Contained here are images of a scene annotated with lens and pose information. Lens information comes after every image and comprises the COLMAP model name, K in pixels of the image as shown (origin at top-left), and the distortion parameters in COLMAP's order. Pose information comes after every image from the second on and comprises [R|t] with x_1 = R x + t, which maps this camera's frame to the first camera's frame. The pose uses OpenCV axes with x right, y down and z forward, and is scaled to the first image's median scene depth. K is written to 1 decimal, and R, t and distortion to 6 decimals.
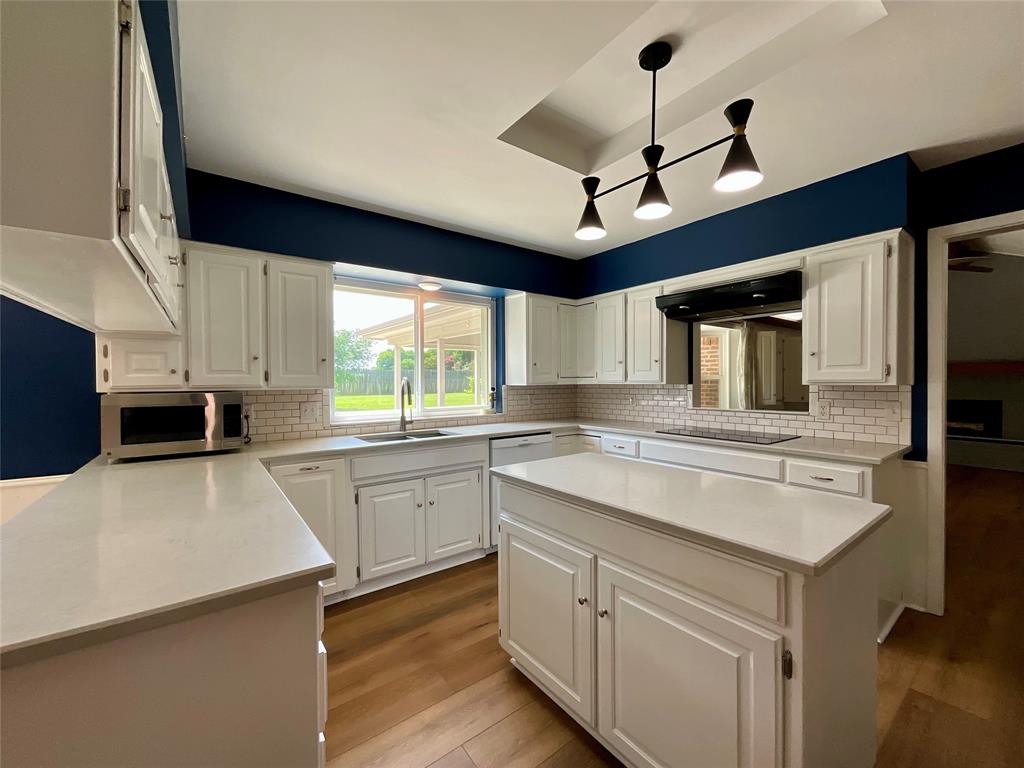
lens RADIAL K [[415.8, 0, 512.0], [0, 415.8, 384.0], [0, 0, 1]] dist [-0.000979, -0.000073]
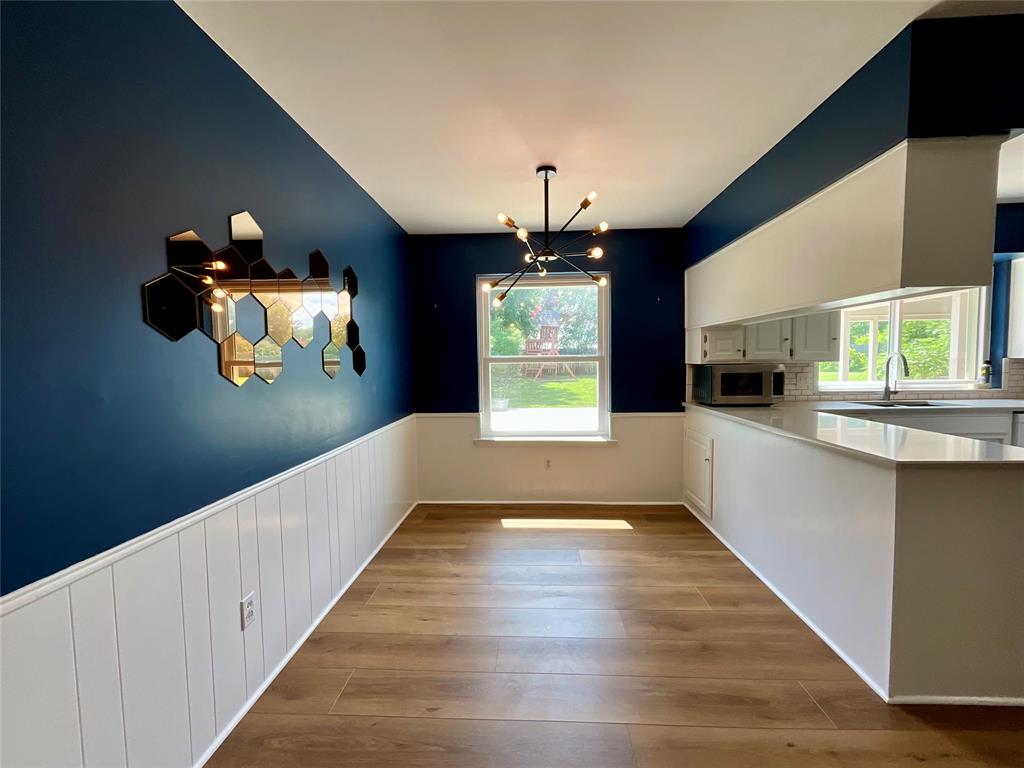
lens RADIAL K [[415.8, 0, 512.0], [0, 415.8, 384.0], [0, 0, 1]] dist [-0.000979, -0.000073]
pose [[0.766656, 0.027423, -0.641472, -0.319486], [0.006941, 0.998675, 0.050989, 0.006411], [0.642021, -0.043543, 0.765450, -0.486491]]
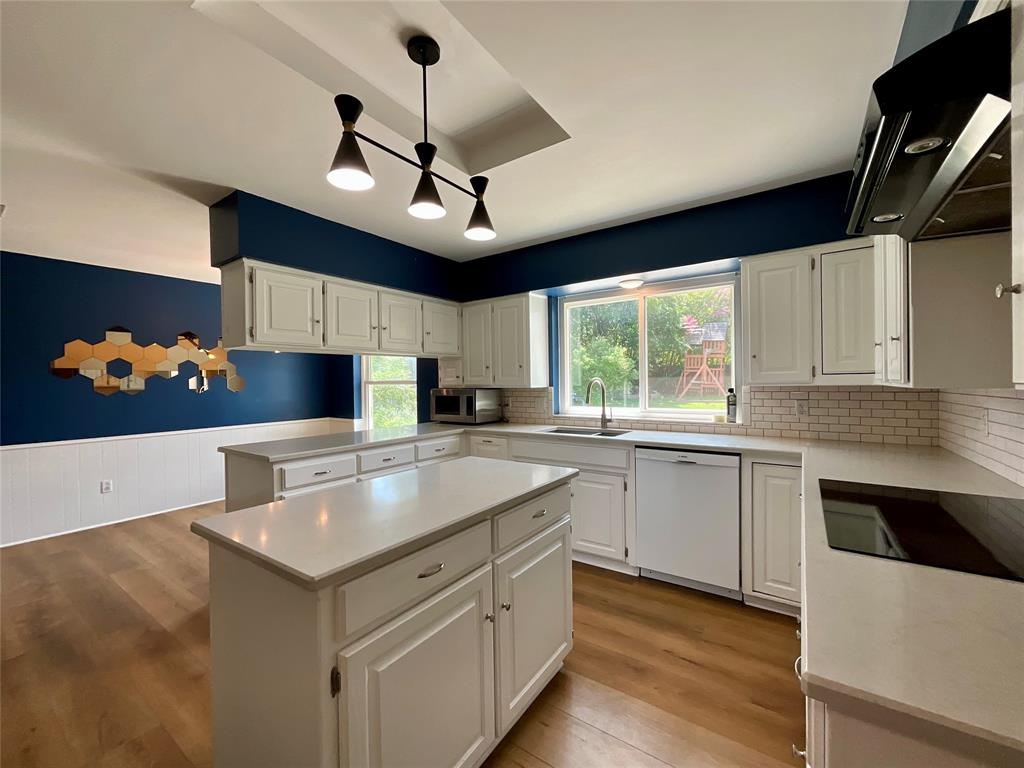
lens RADIAL K [[411.8, 0, 512.0], [0, 411.8, 384.0], [0, 0, 1]] dist [0.002546, 0.000156]
pose [[0.311544, 0.007053, -0.950205, 0.668908], [0.003407, 0.999958, 0.008539, -0.009506], [0.950226, -0.005897, 0.311507, 0.449761]]
